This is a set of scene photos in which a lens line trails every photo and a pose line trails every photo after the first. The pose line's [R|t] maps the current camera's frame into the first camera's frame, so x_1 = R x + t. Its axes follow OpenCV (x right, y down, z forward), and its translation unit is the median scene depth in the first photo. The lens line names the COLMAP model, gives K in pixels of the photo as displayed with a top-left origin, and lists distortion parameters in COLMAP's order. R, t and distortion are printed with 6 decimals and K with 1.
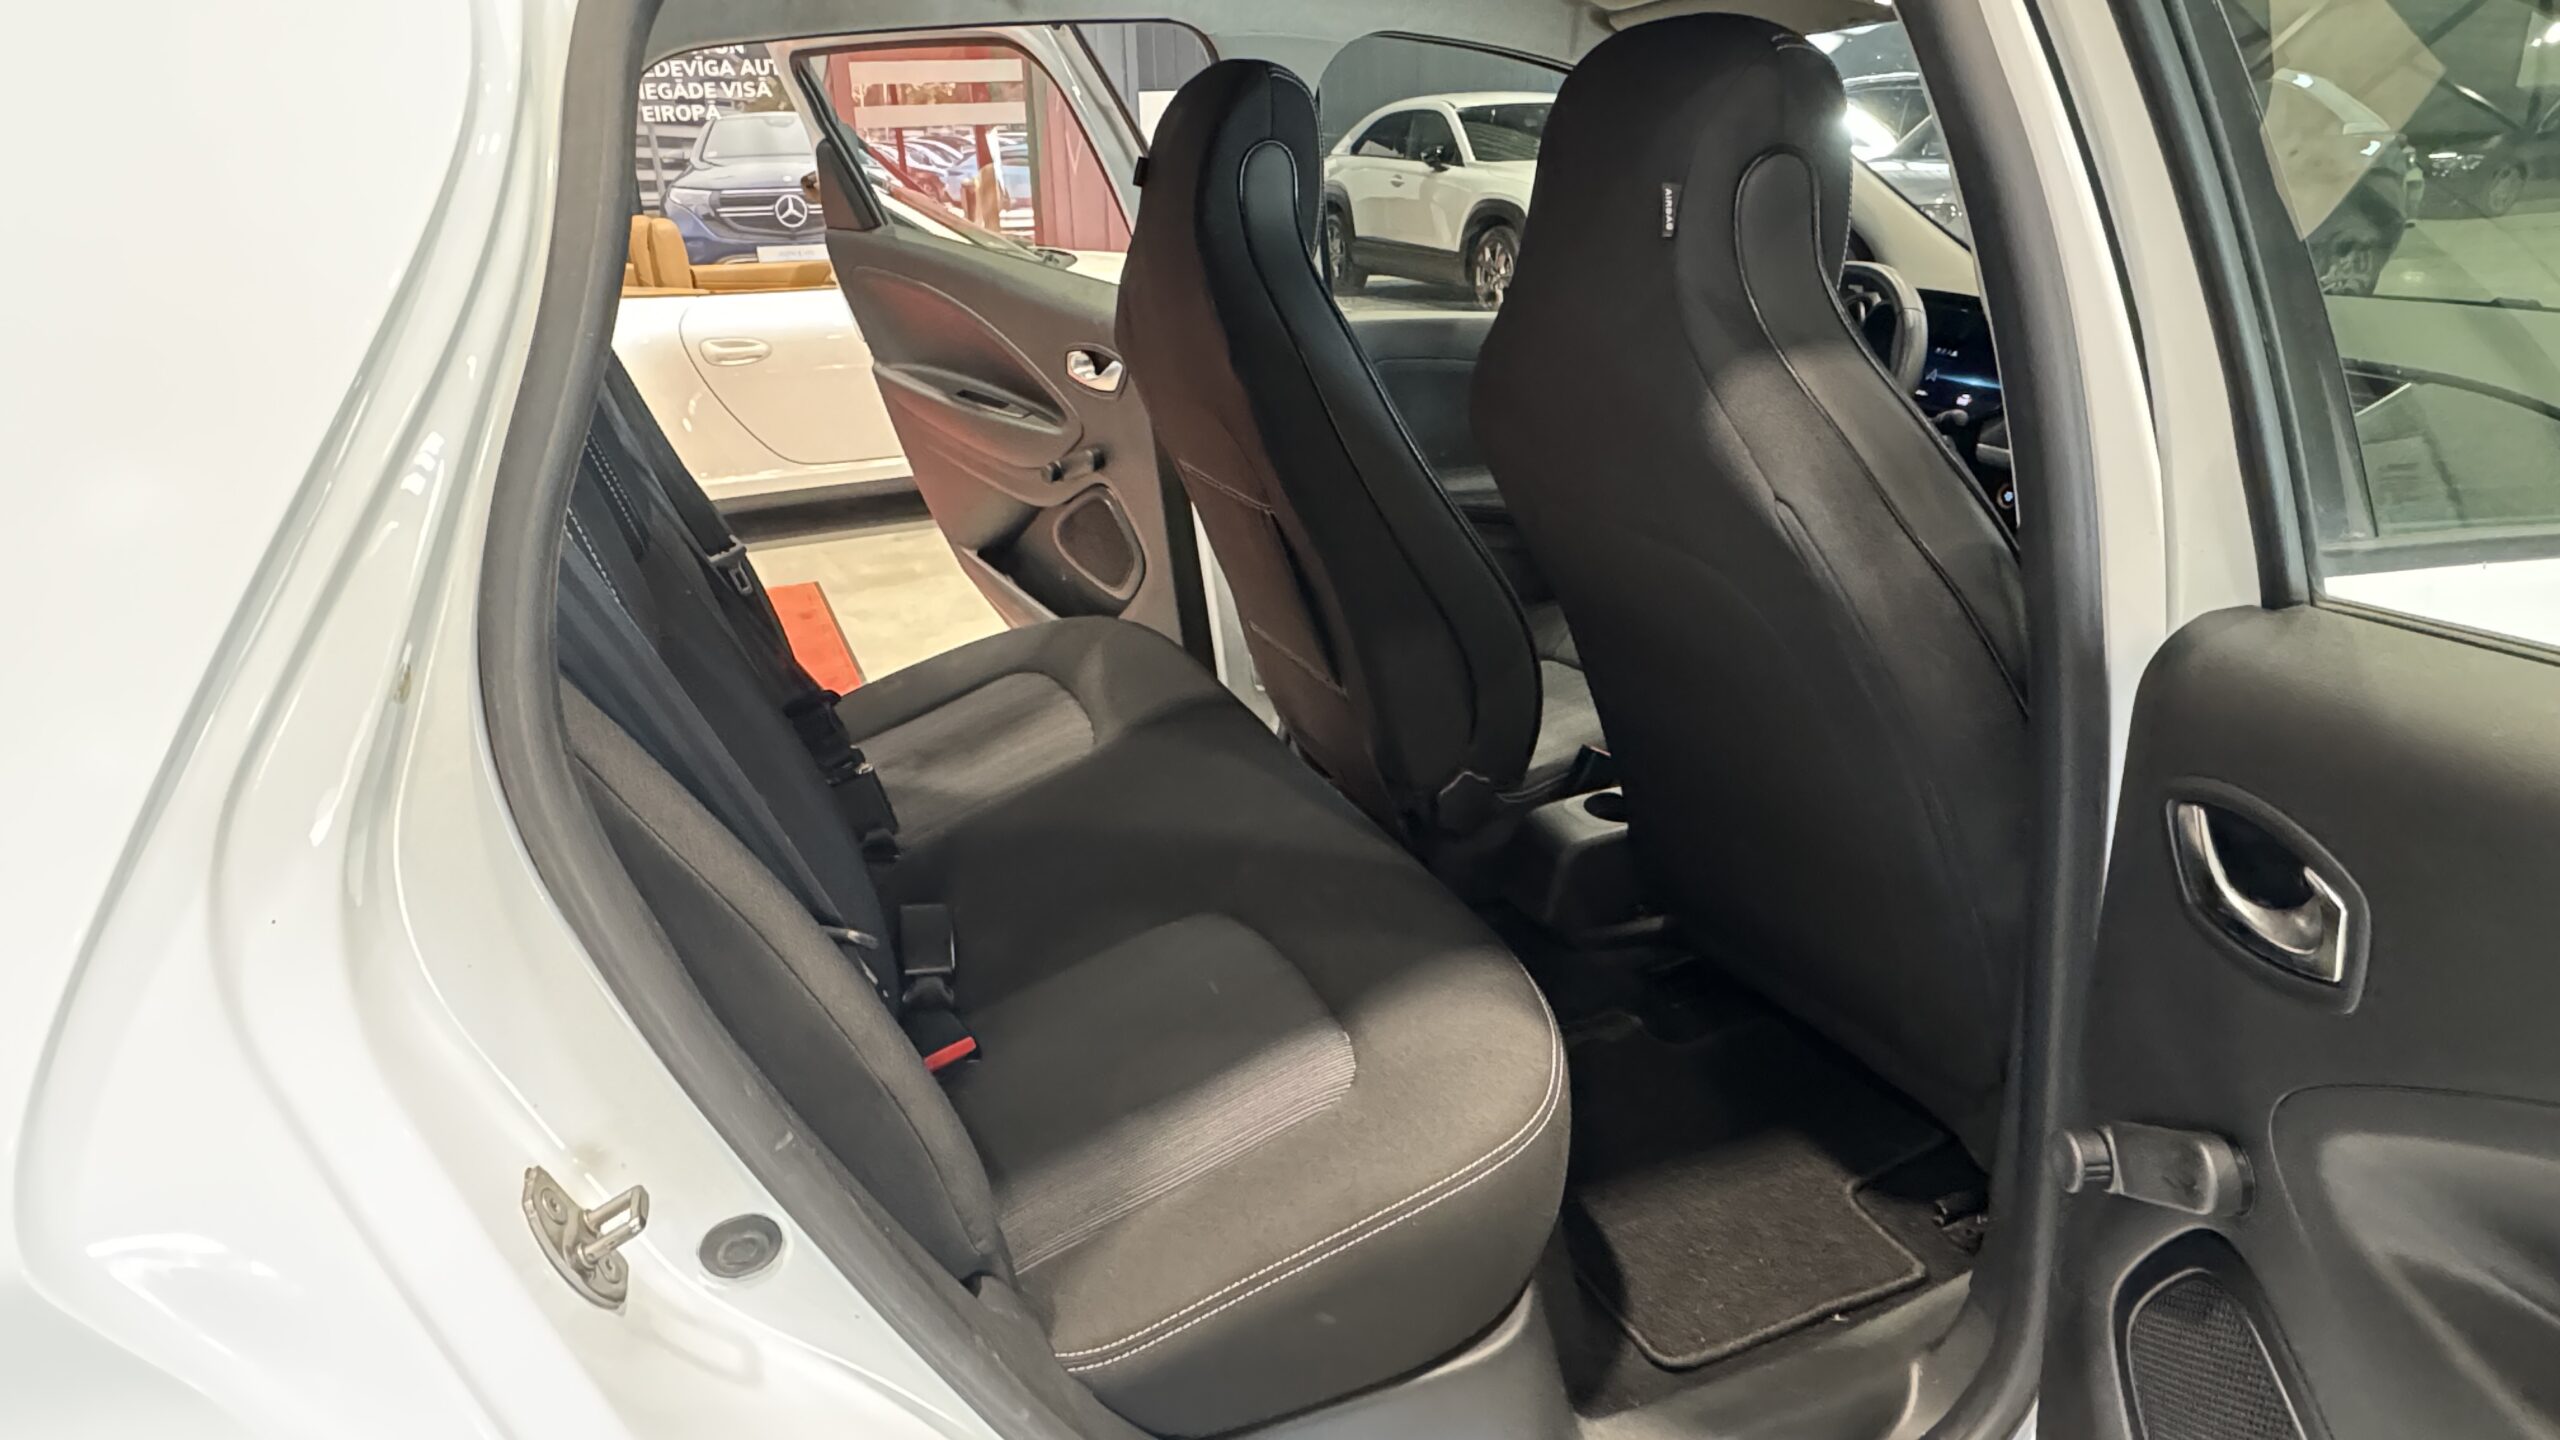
lens RADIAL K [[1490.3, 0, 1255.1], [0, 1490.3, 708.6], [0, 0, 1]] dist [0.005492, 0.001366]
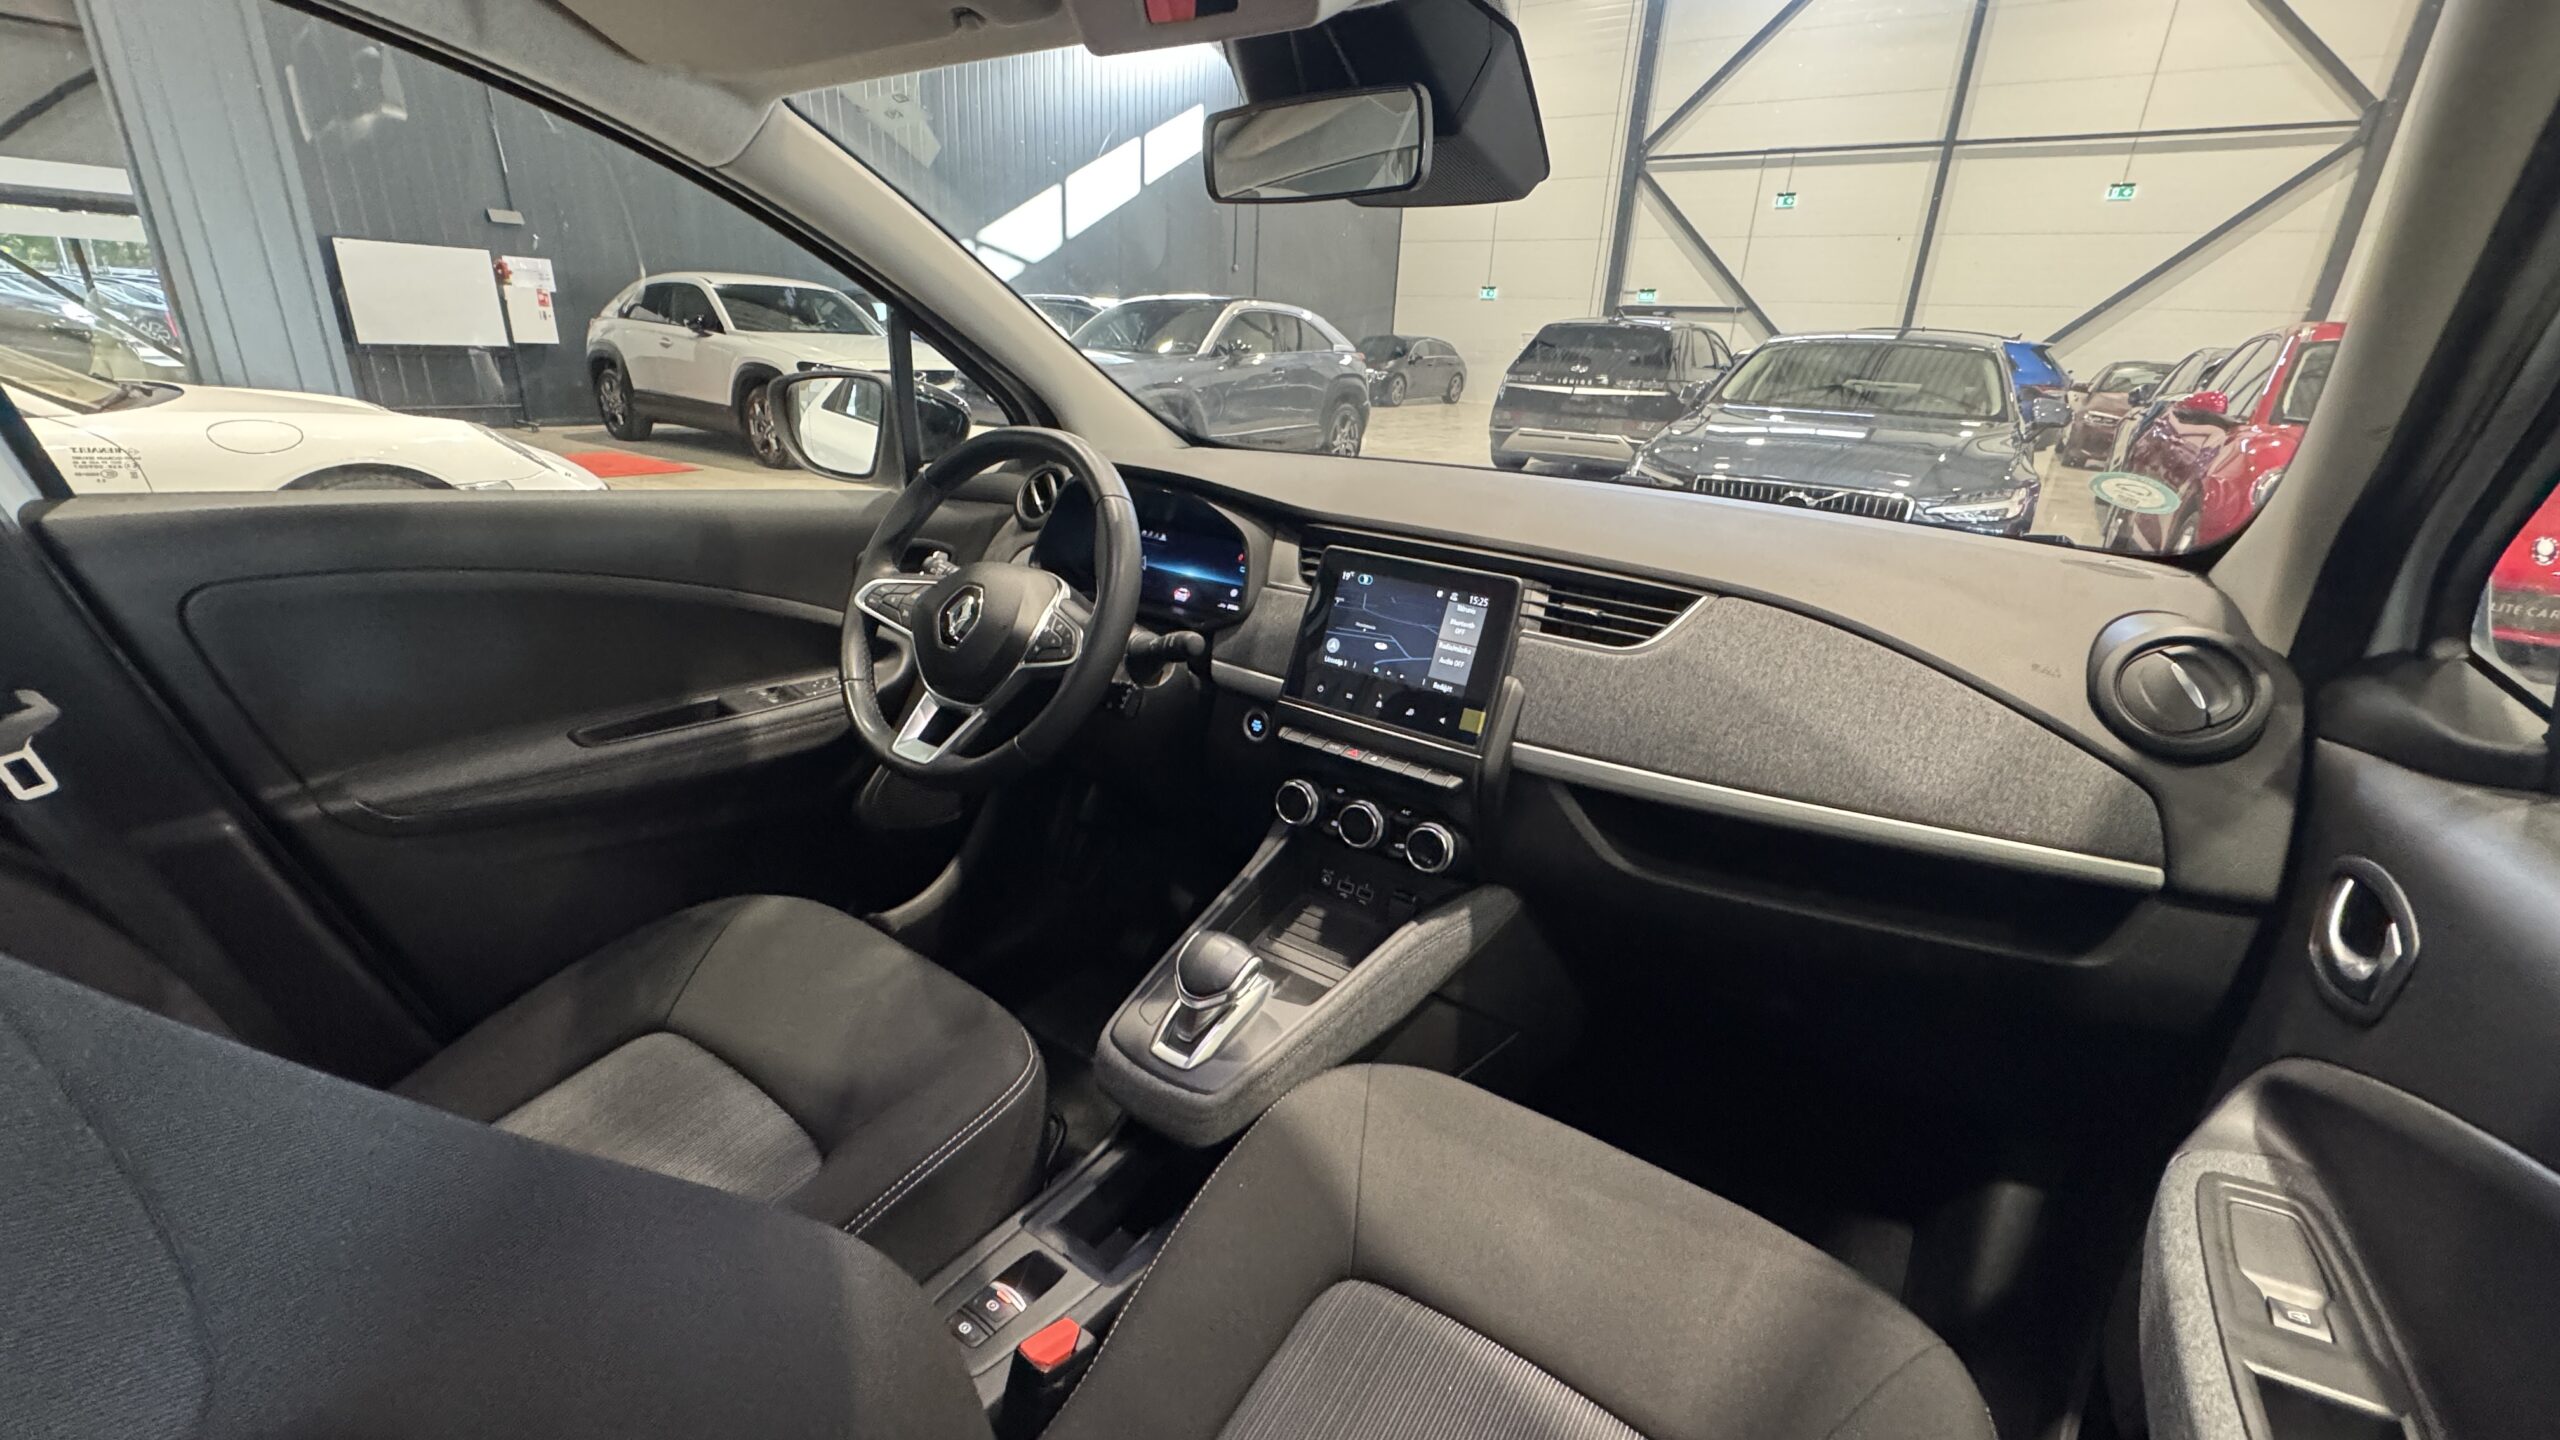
lens RADIAL K [[1021.6, 0, 1275.5], [0, 1021.6, 722.9], [0, 0, 1]] dist [-0.001447, 0.000394]
pose [[0.839628, -0.127652, 0.527948, 0.052851], [0.129089, 0.991039, 0.034325, -0.037990], [-0.527598, 0.039332, 0.848583, 0.124704]]
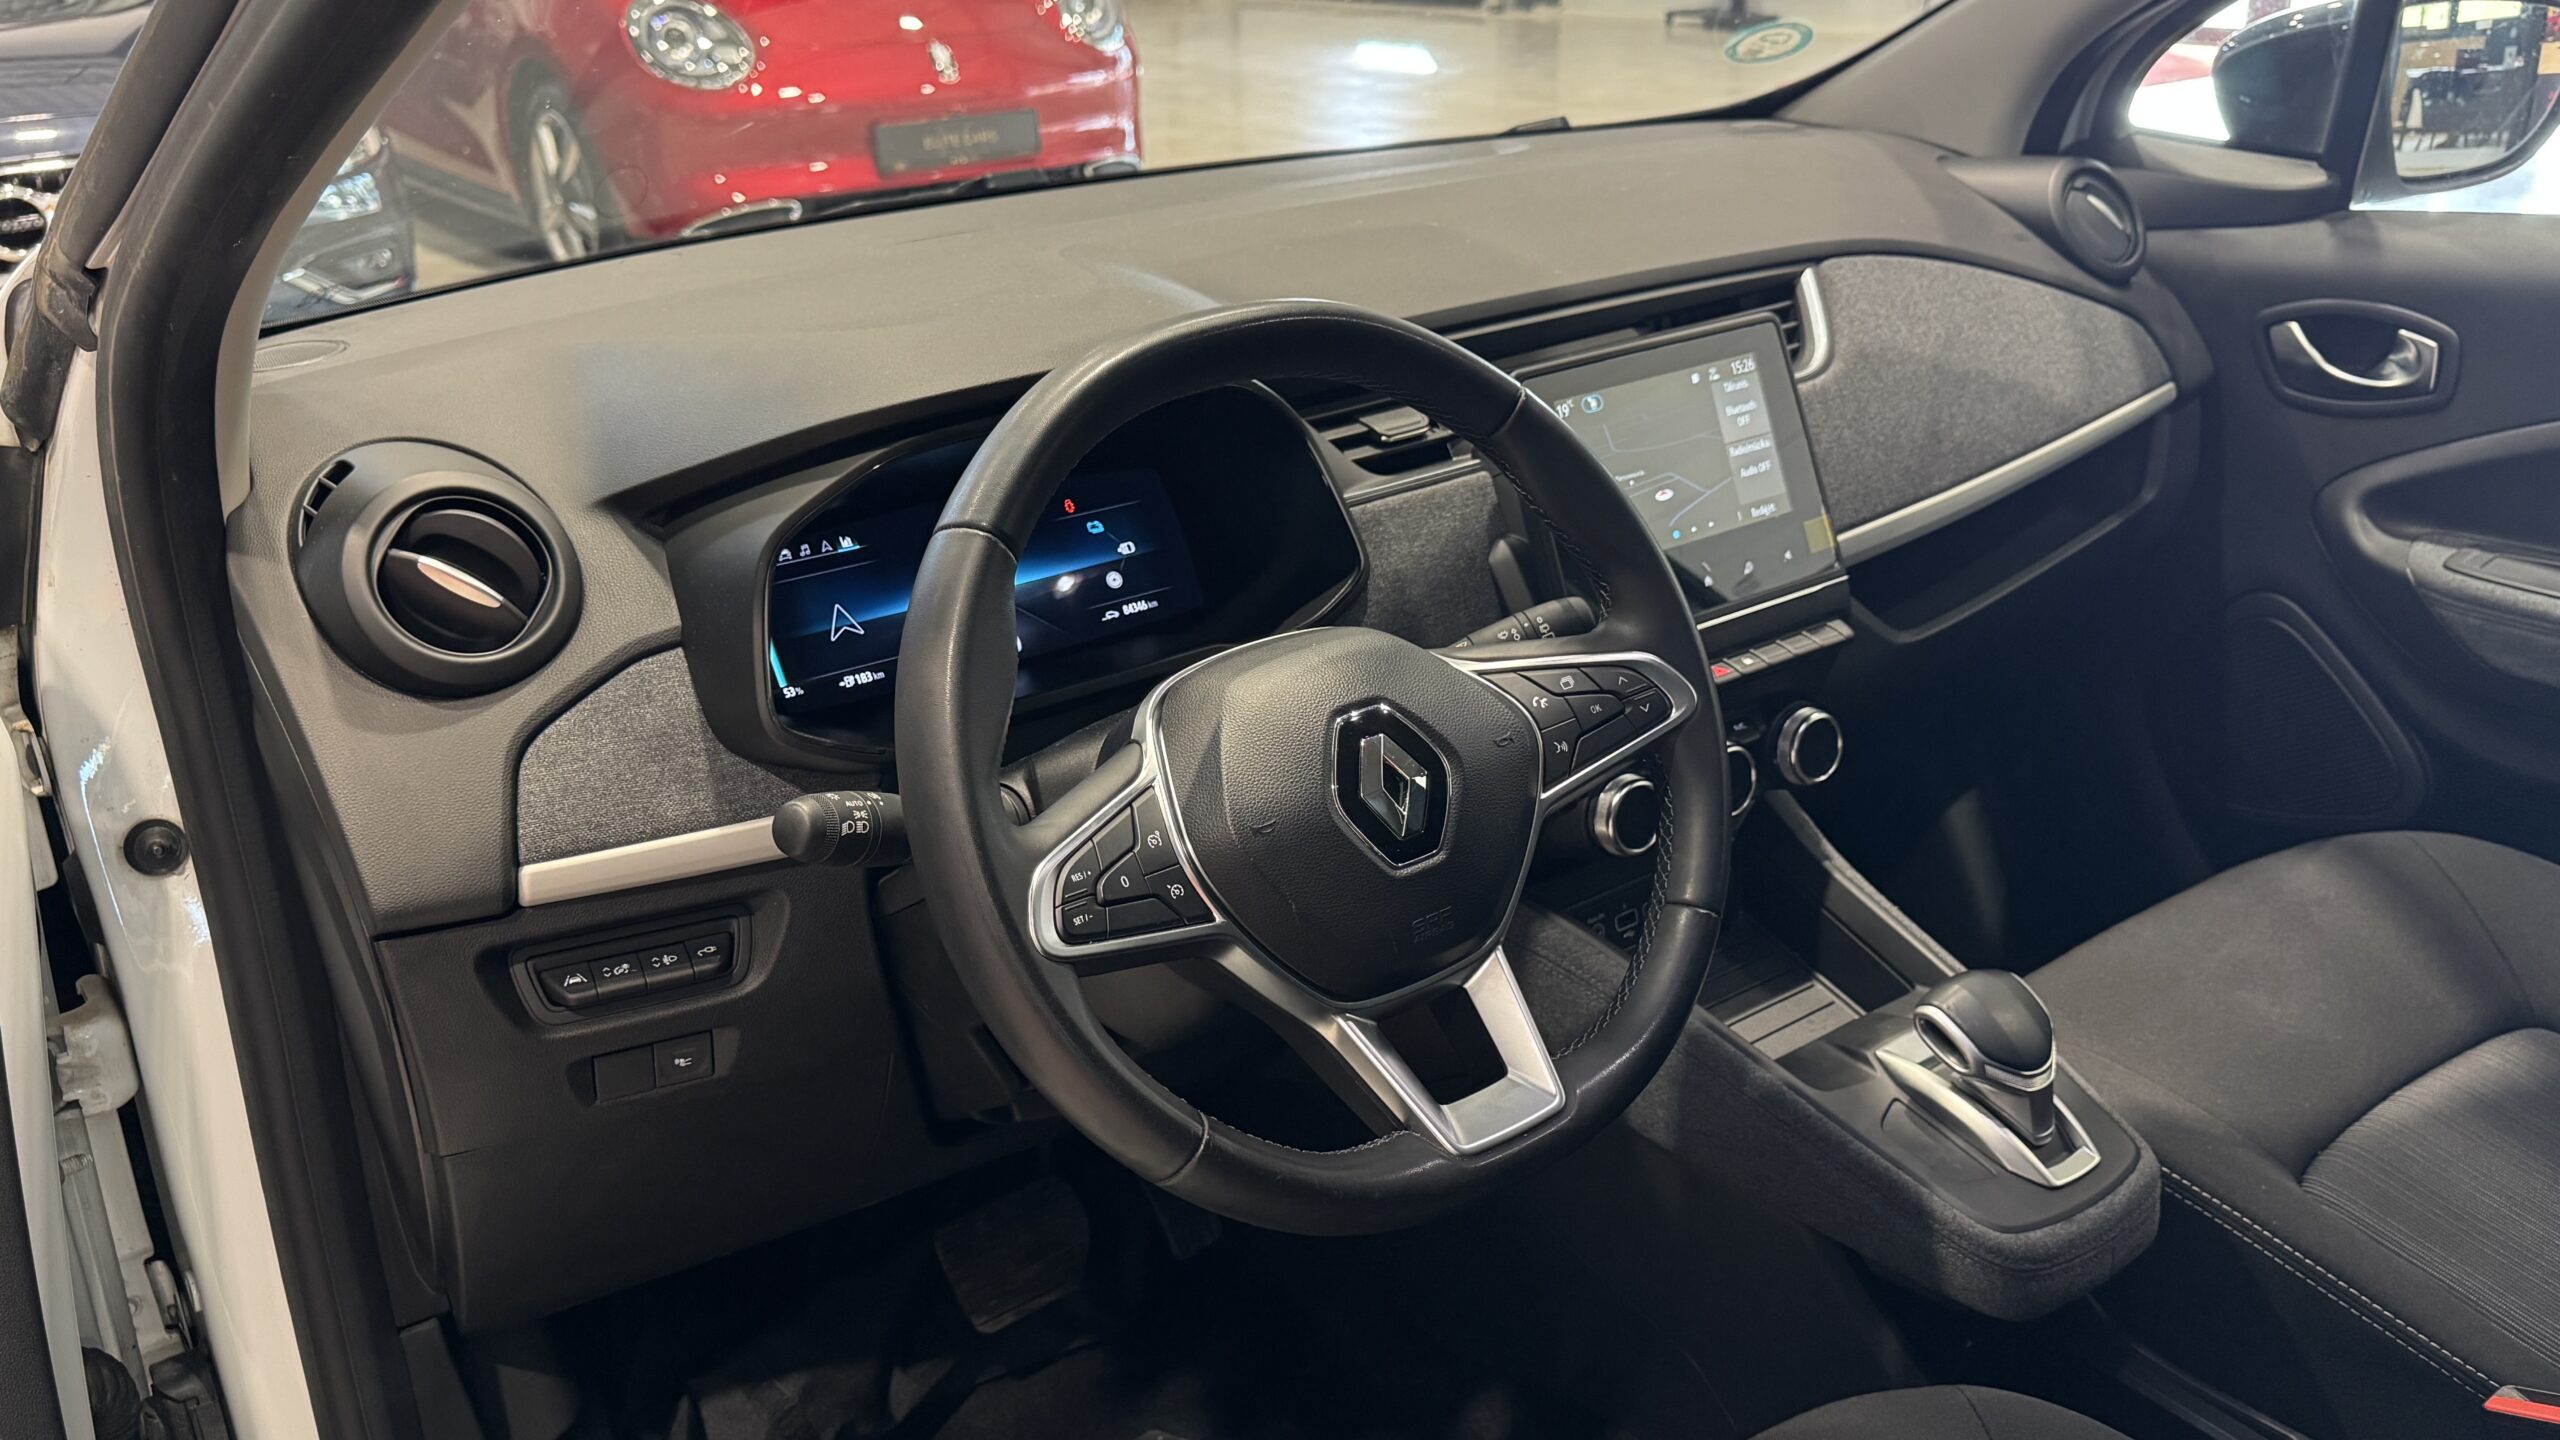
lens RADIAL K [[2153.3, 0, 1283.0], [0, 2153.3, 708.1], [0, 0, 1]] dist [0.068954, -0.159873]
pose [[-0.248185, -0.340312, 0.906969, -0.003947], [0.385369, 0.824303, 0.414747, -0.098309], [-0.888760, 0.452451, -0.073434, 0.254020]]
